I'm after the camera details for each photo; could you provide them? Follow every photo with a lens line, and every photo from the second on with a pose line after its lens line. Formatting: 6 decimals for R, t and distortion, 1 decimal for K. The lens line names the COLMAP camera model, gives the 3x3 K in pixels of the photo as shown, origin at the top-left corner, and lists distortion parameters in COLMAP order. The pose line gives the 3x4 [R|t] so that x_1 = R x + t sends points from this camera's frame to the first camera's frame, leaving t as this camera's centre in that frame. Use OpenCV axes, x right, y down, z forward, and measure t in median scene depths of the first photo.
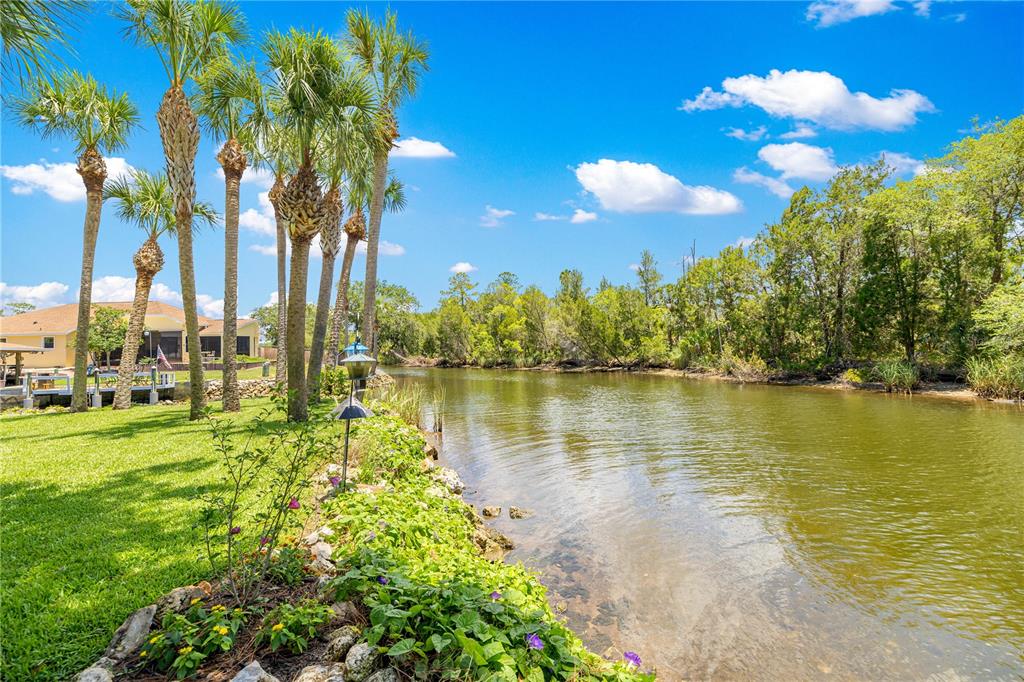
lens RADIAL K [[433.8, 0, 509.2], [0, 433.8, 340.3], [0, 0, 1]] dist [0.001870, 0.000624]
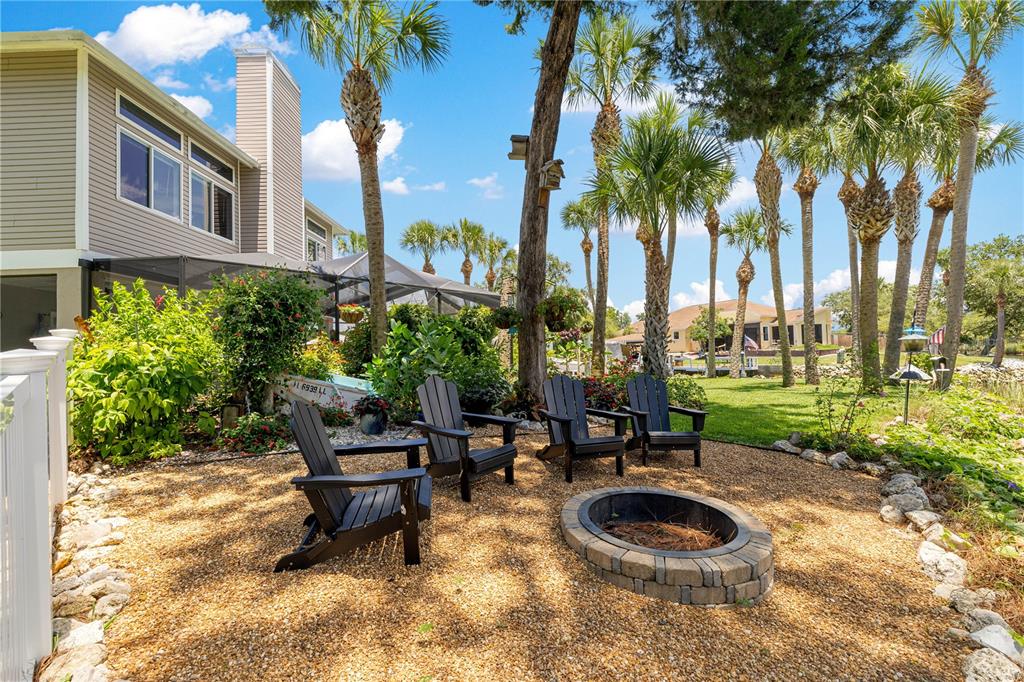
lens RADIAL K [[433.8, 0, 509.2], [0, 433.8, 340.3], [0, 0, 1]] dist [0.001870, 0.000624]
pose [[0.398930, -0.015286, -0.916854, 0.151640], [0.038978, 0.999240, 0.000300, -0.000278], [0.916152, -0.035856, 0.399223, -0.278178]]
